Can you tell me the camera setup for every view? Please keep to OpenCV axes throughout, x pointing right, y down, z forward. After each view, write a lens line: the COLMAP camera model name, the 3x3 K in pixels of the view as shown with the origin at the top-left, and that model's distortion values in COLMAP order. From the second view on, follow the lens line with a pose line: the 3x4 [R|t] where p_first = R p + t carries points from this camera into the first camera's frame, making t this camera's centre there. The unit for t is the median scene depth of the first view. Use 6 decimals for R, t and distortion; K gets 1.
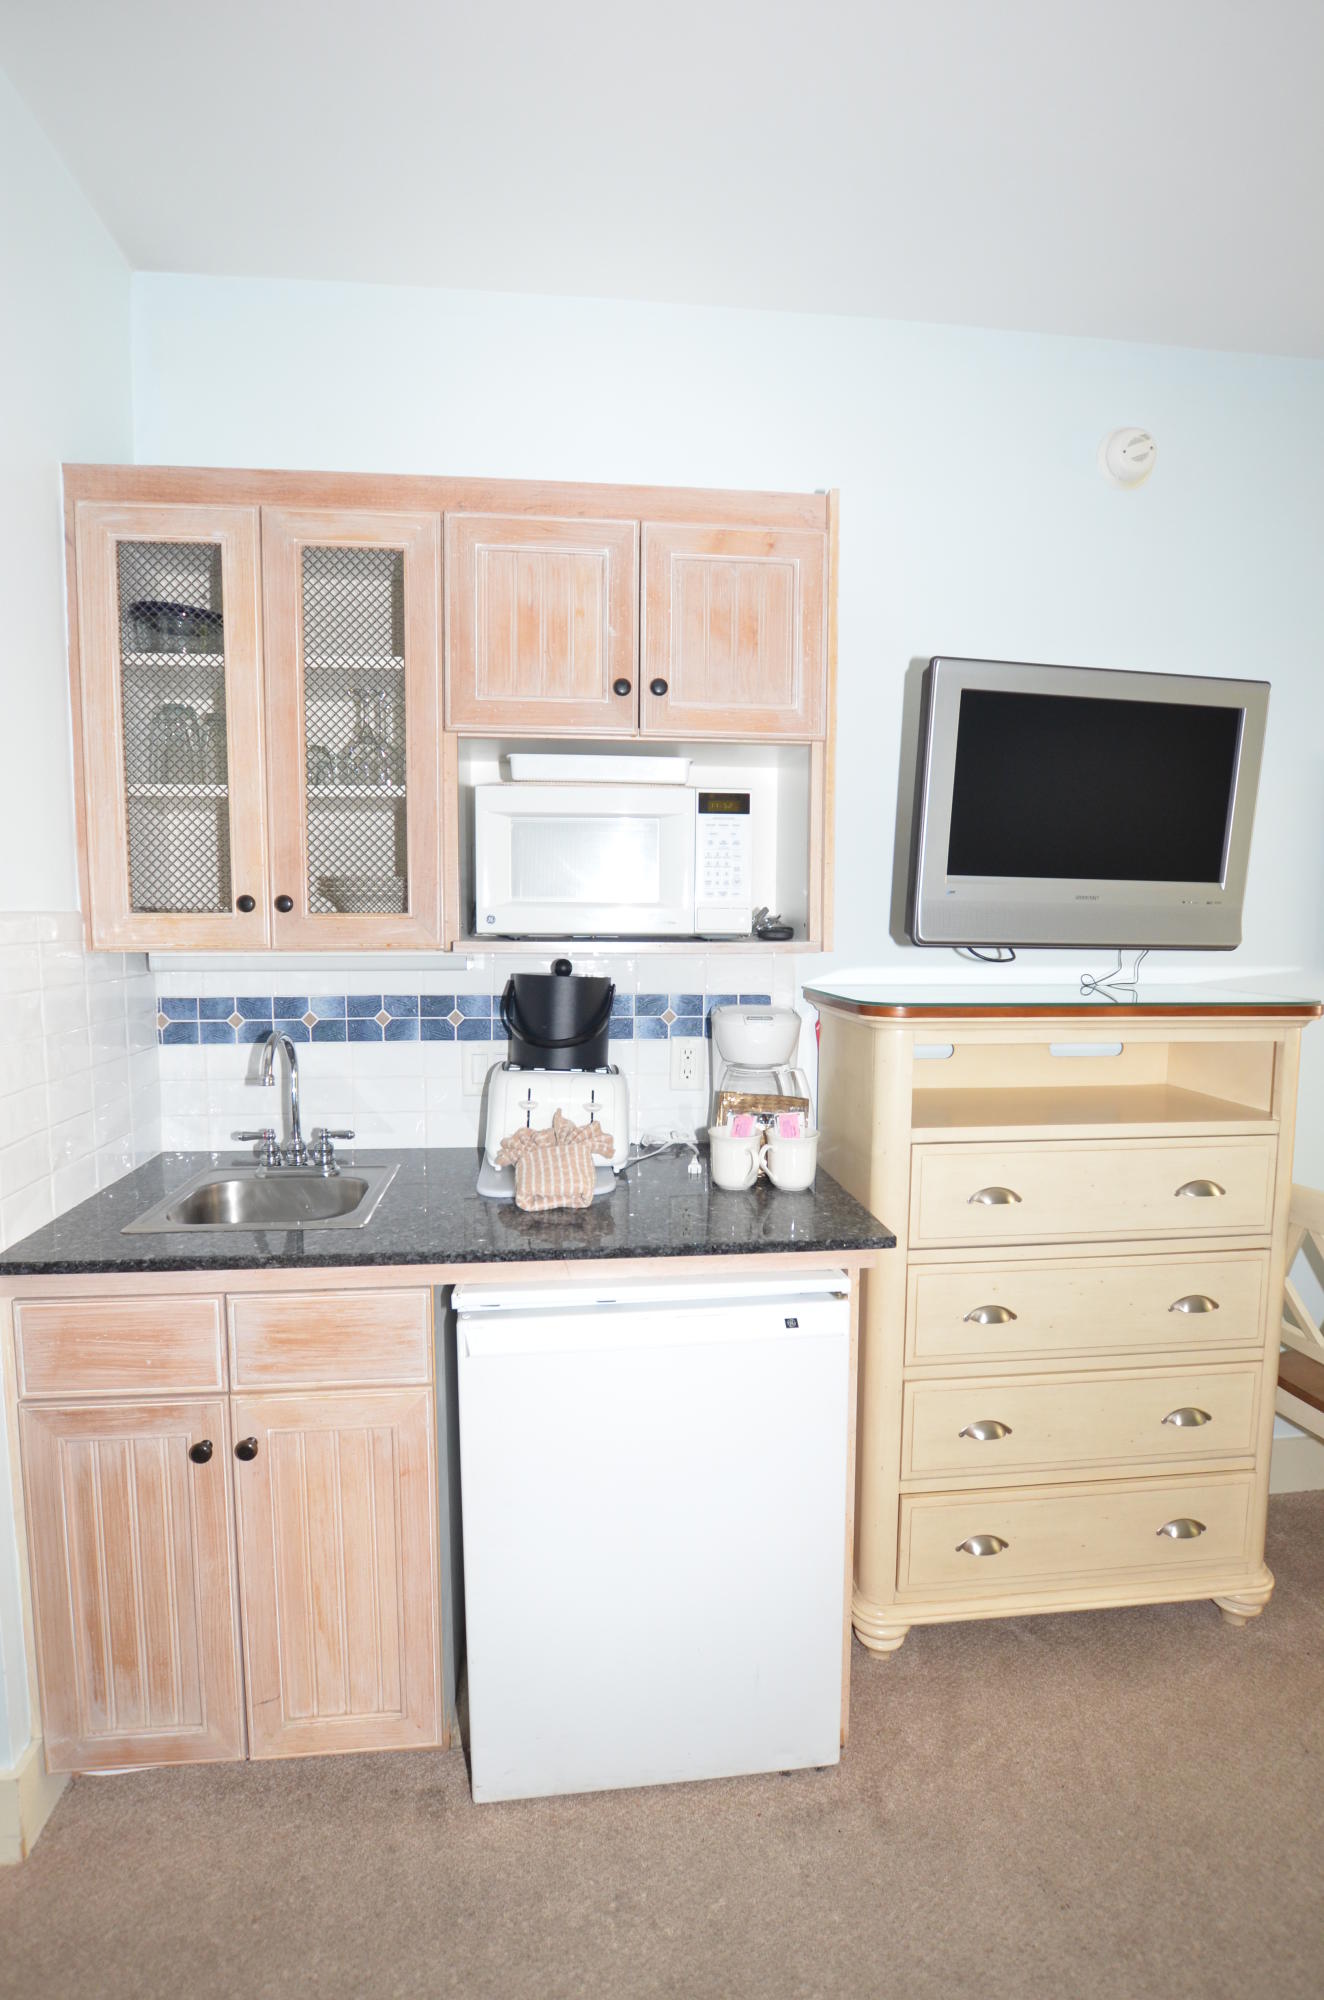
lens RADIAL K [[912.3, 0, 661.6], [0, 912.3, 1000.8], [0, 0, 1]] dist [-0.024368, 0.000930]
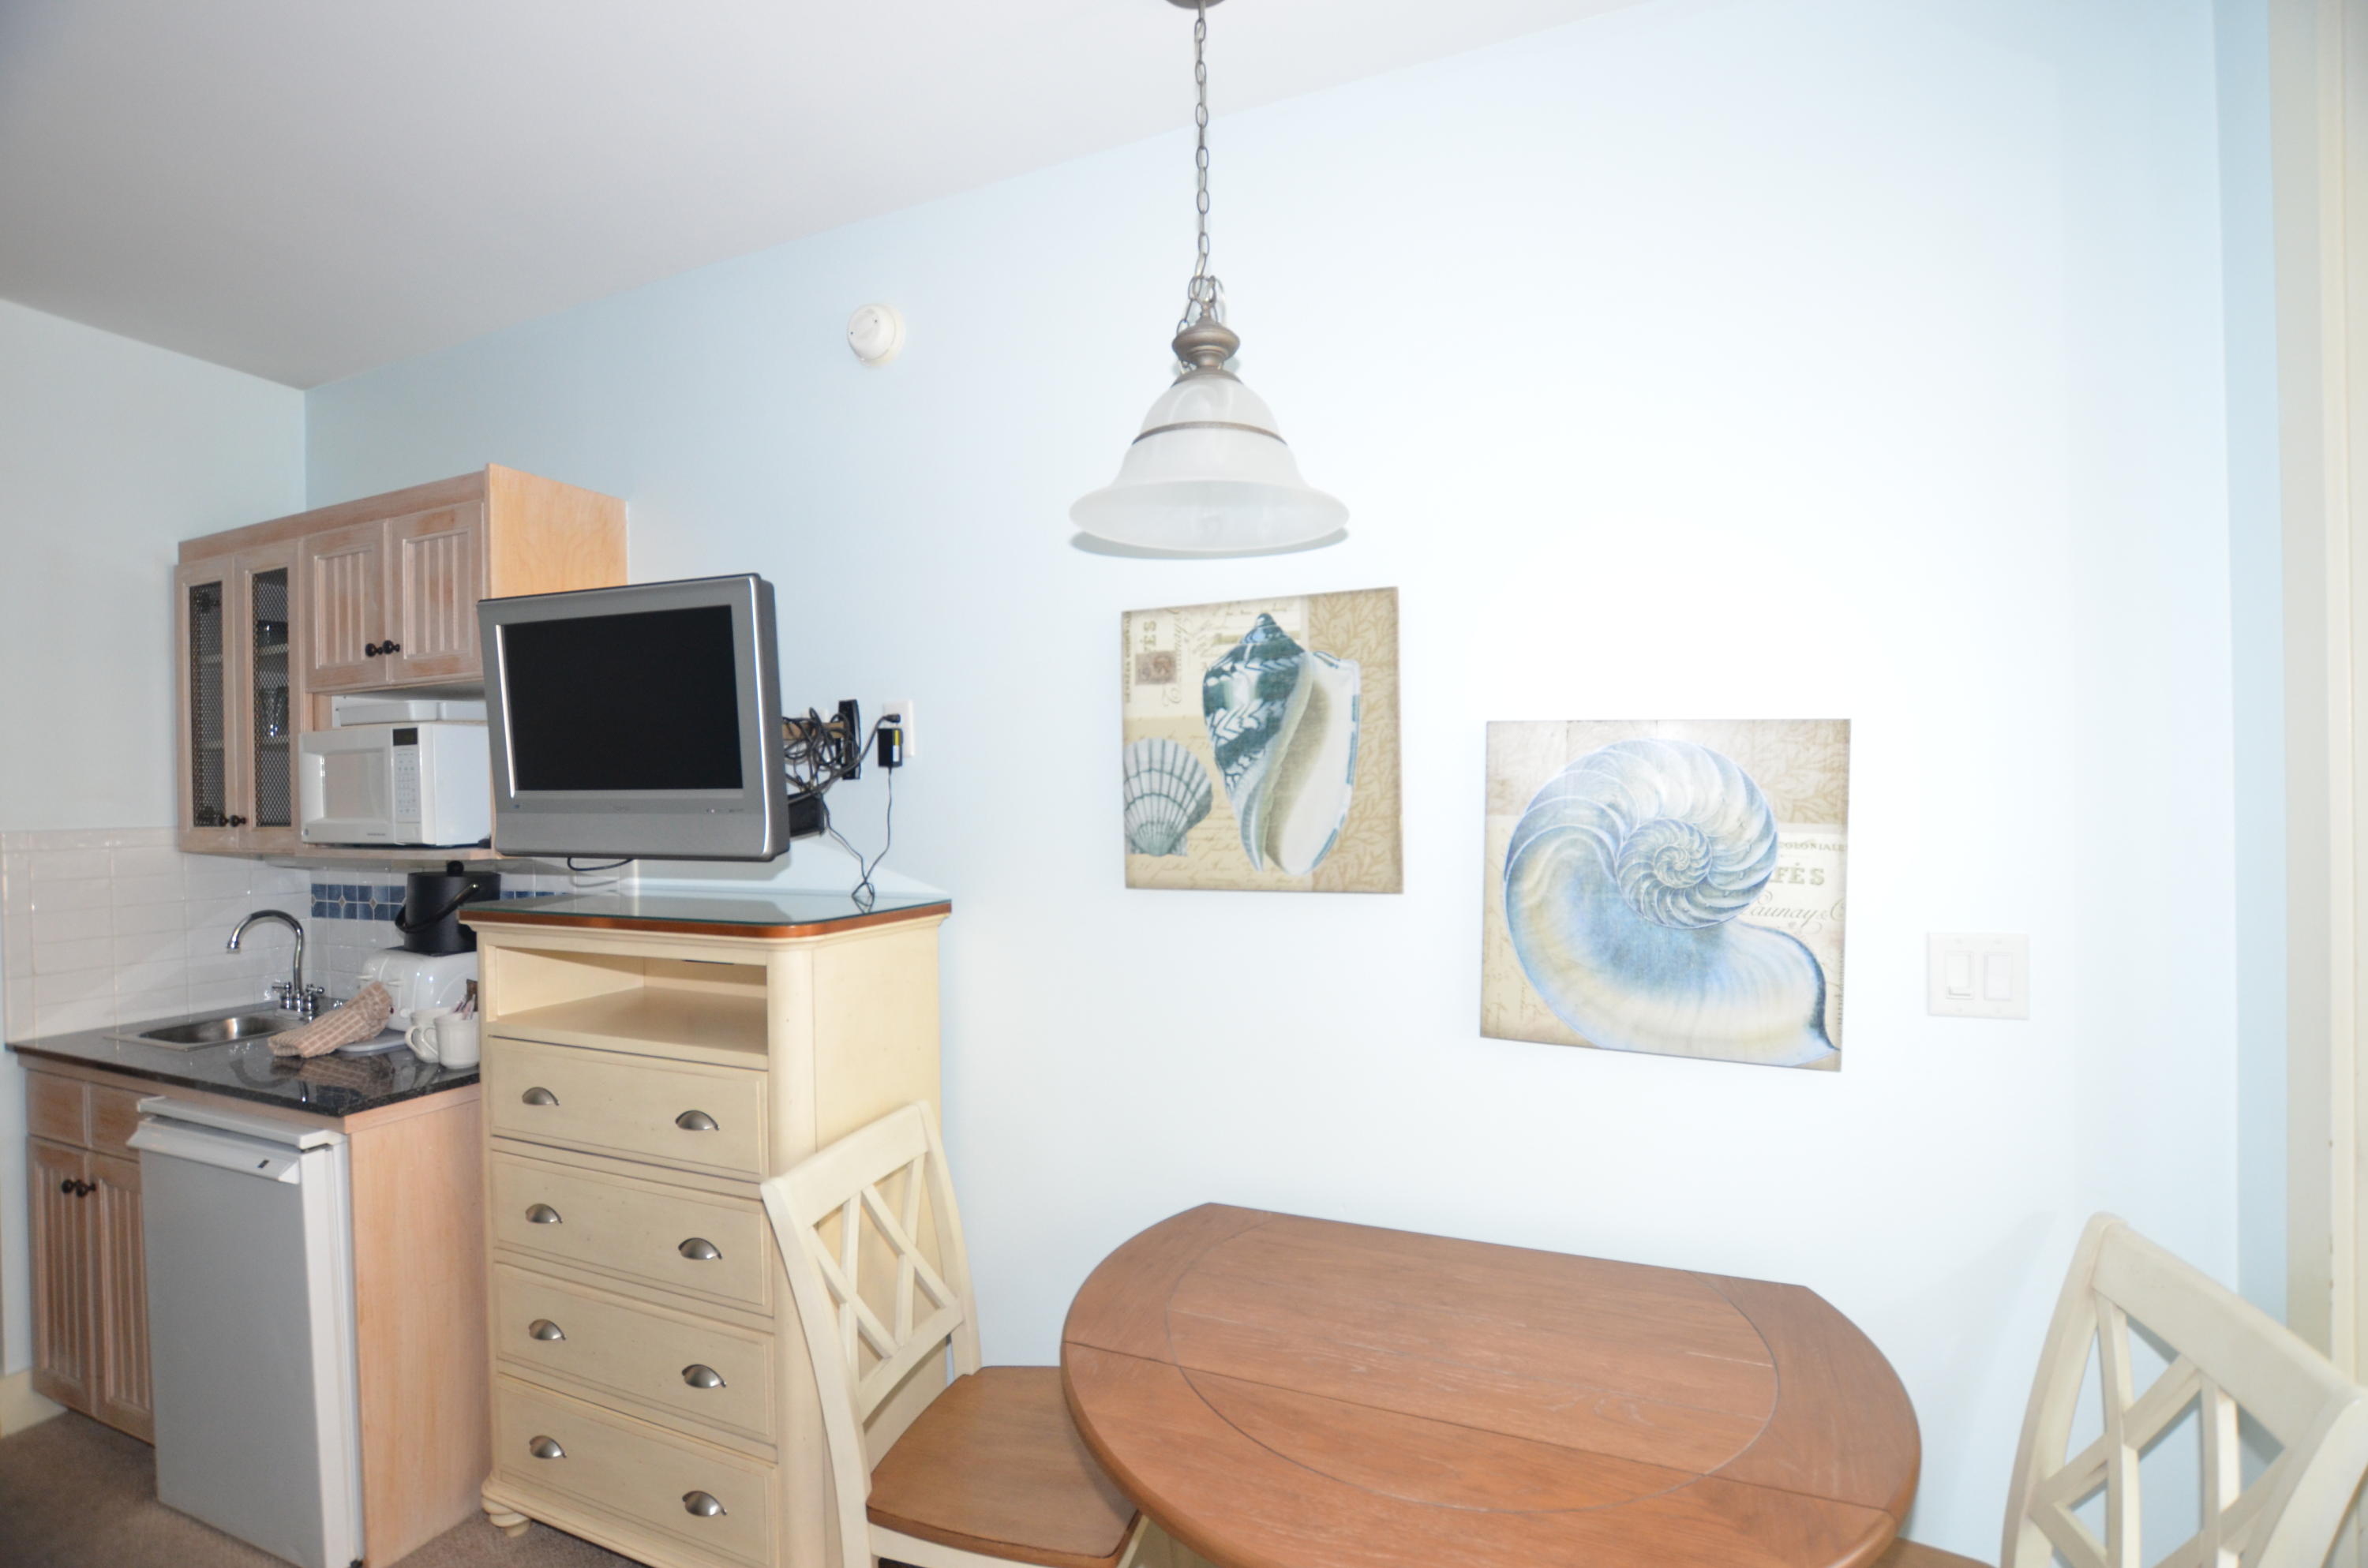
lens RADIAL K [[1080.0, 0, 1183.3], [0, 1080.0, 786.9], [0, 0, 1]] dist [-0.024368, 0.000930]
pose [[0.867604, -0.023125, -0.496718, 1.639795], [-0.018020, 0.996800, -0.077882, -0.056116], [0.496929, 0.076522, 0.864411, 0.281828]]
